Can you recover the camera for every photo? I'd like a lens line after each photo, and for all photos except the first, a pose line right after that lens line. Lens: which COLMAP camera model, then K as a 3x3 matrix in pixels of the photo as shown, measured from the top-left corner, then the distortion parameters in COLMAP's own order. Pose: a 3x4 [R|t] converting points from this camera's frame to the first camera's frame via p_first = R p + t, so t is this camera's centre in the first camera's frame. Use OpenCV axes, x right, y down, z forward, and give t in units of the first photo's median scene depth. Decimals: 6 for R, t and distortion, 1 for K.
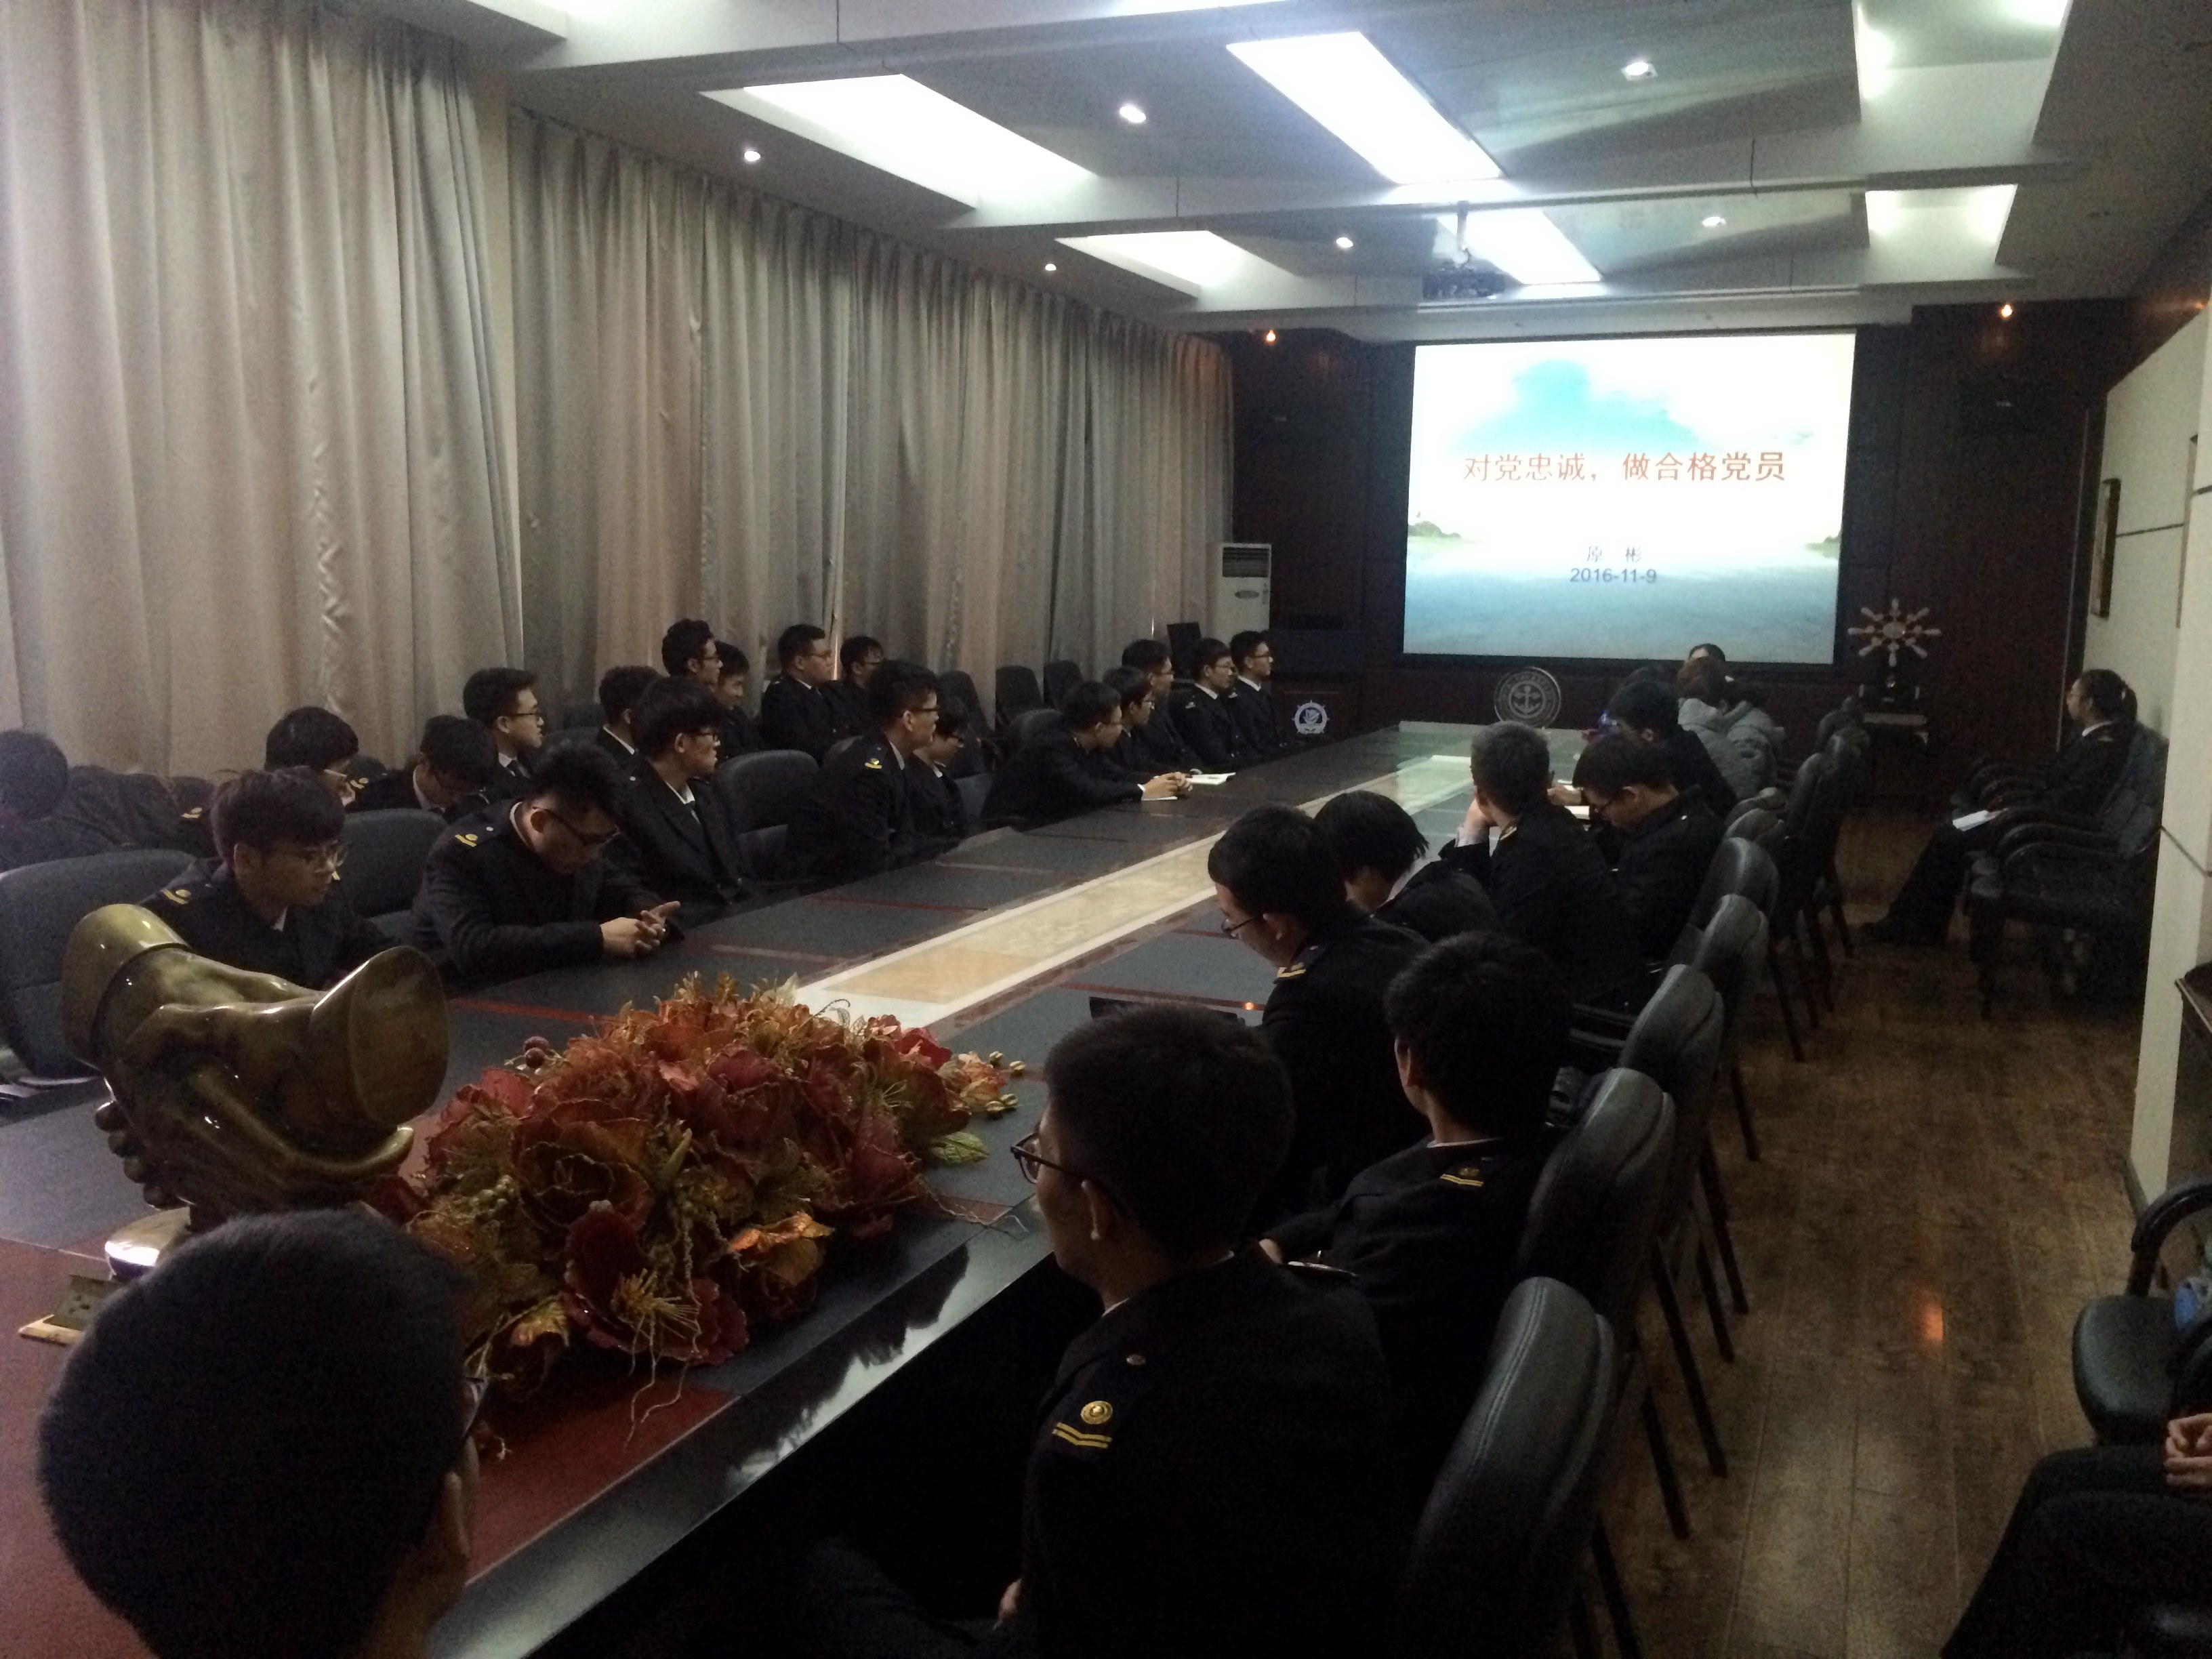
lens RADIAL K [[1895.8, 0, 1106.0], [0, 1895.8, 829.5], [0, 0, 1]] dist [0.071171, -0.004470]
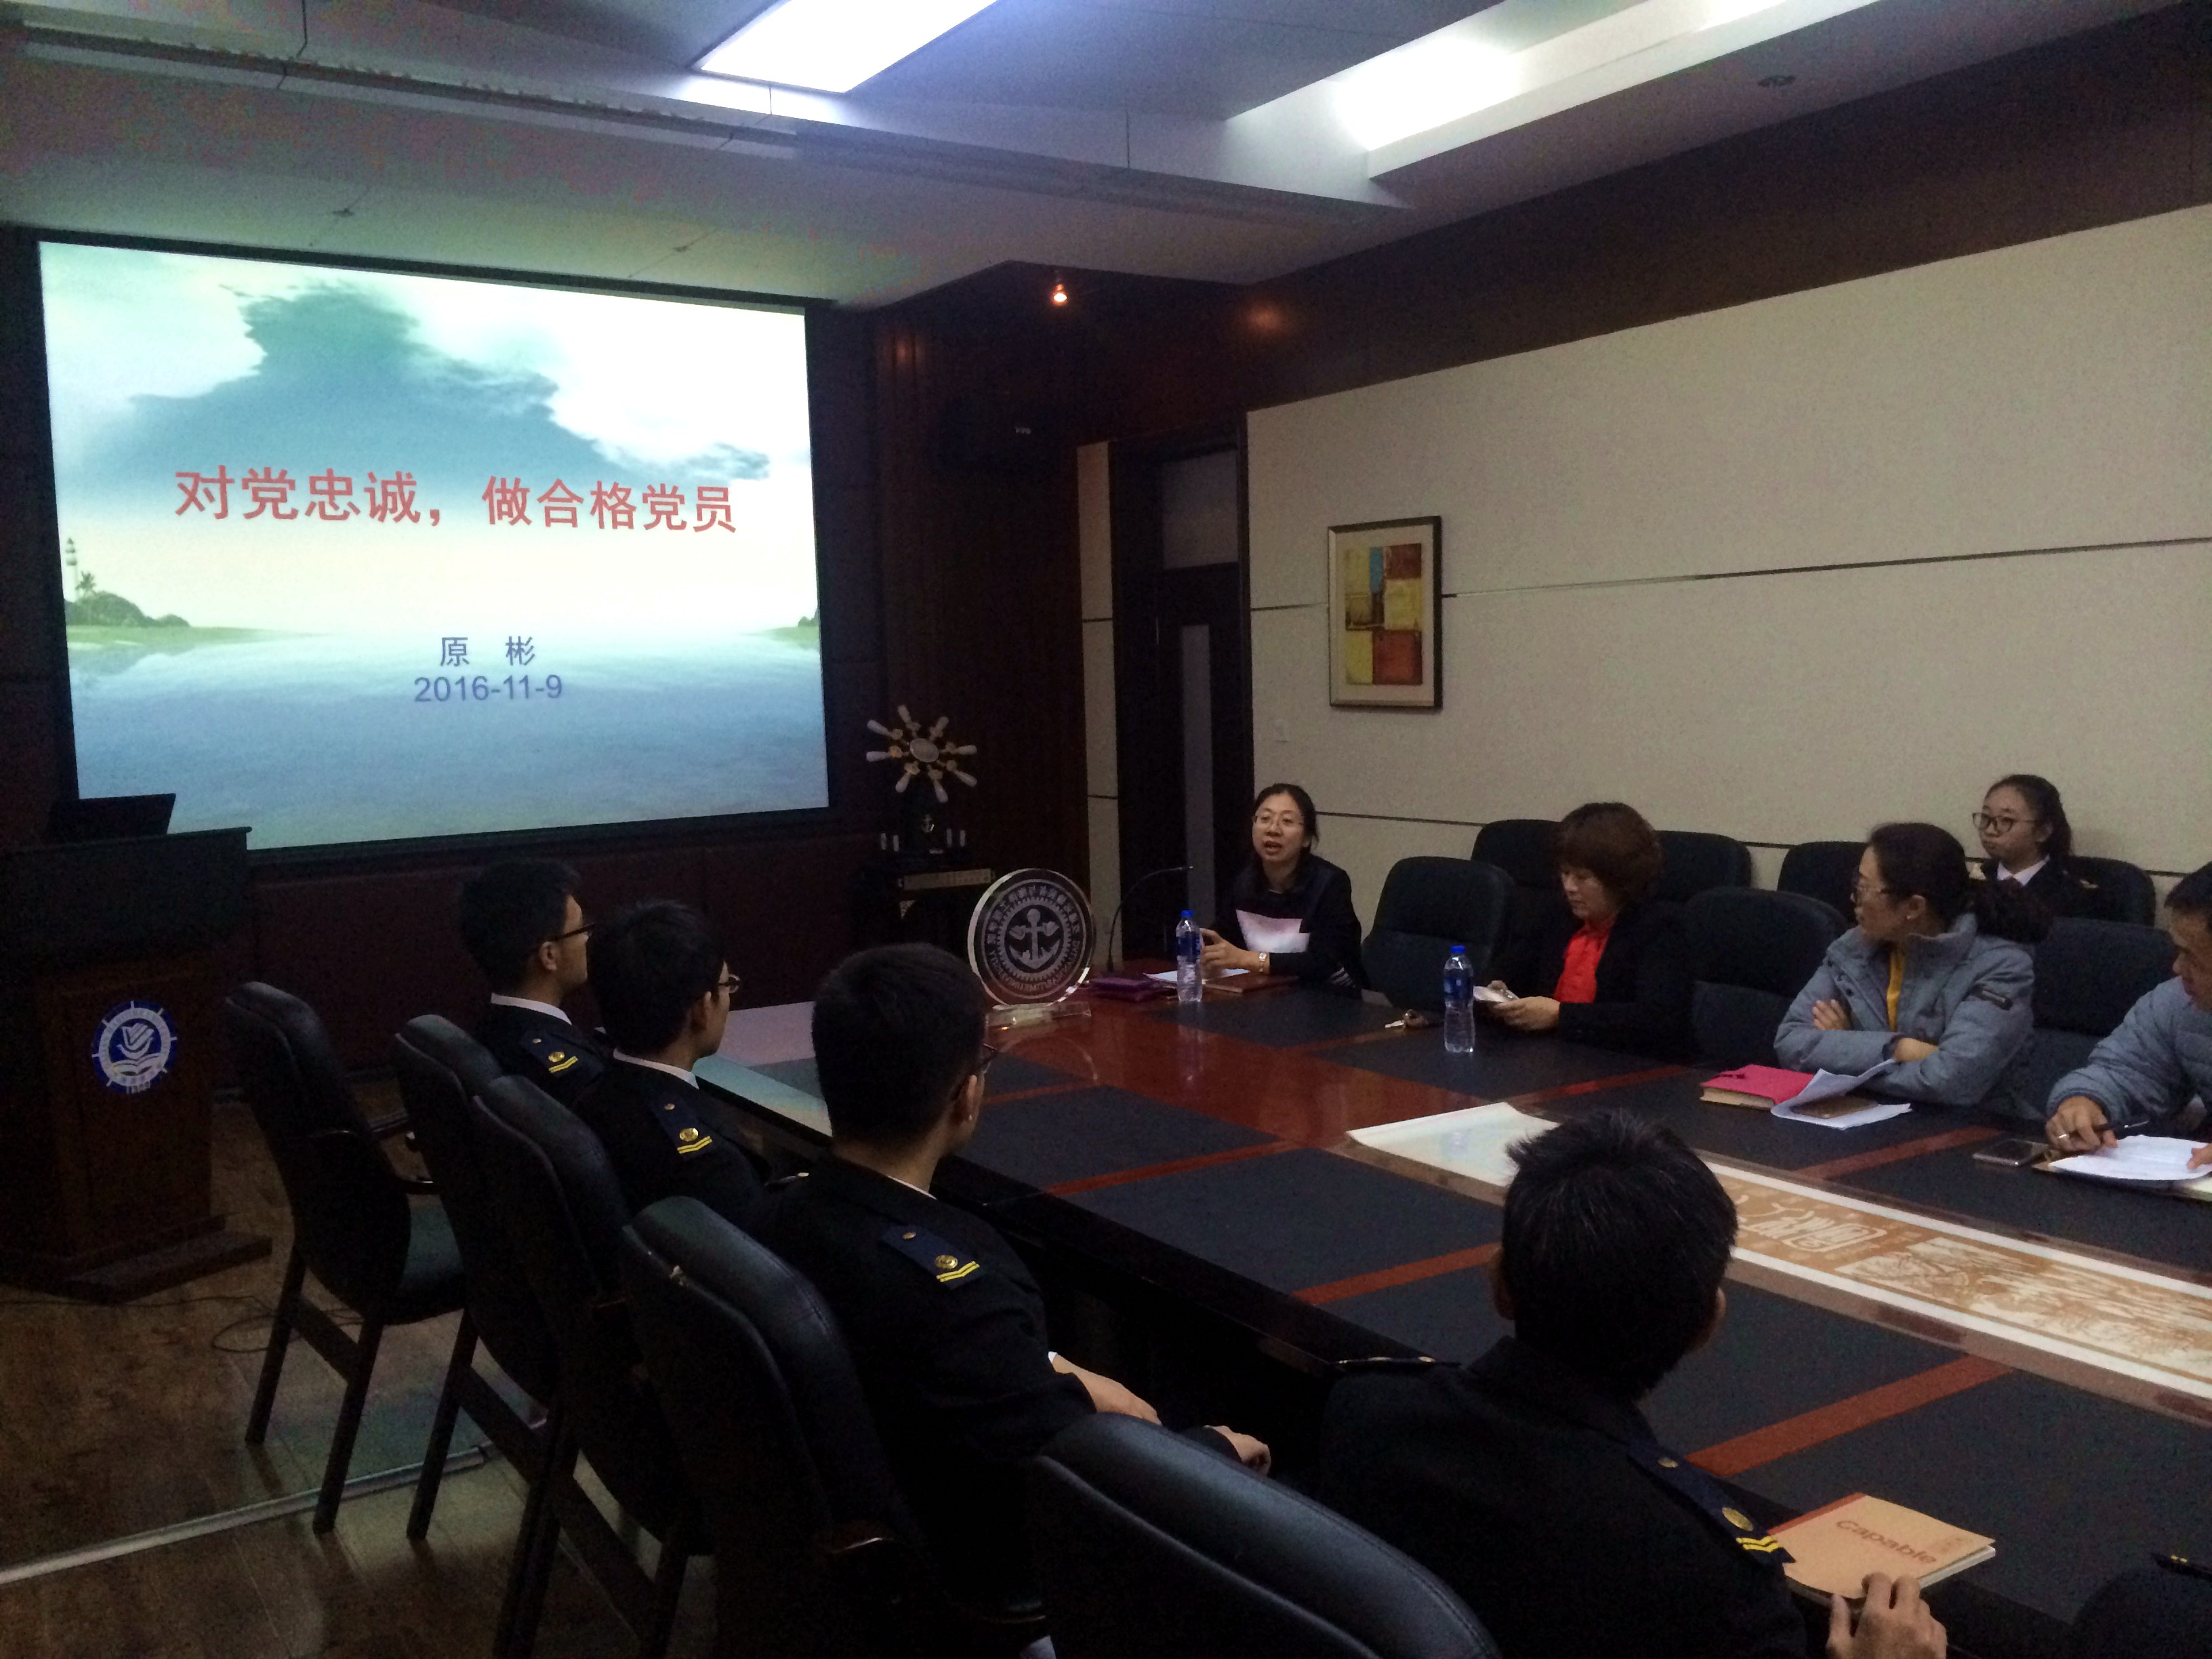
lens RADIAL K [[1895.8, 0, 1106.0], [0, 1895.8, 829.5], [0, 0, 1]] dist [0.071171, -0.004470]
pose [[0.573241, -0.102124, 0.812998, -0.102746], [0.153307, 0.988049, 0.016017, -0.074145], [-0.804917, 0.115456, 0.582046, 0.537018]]
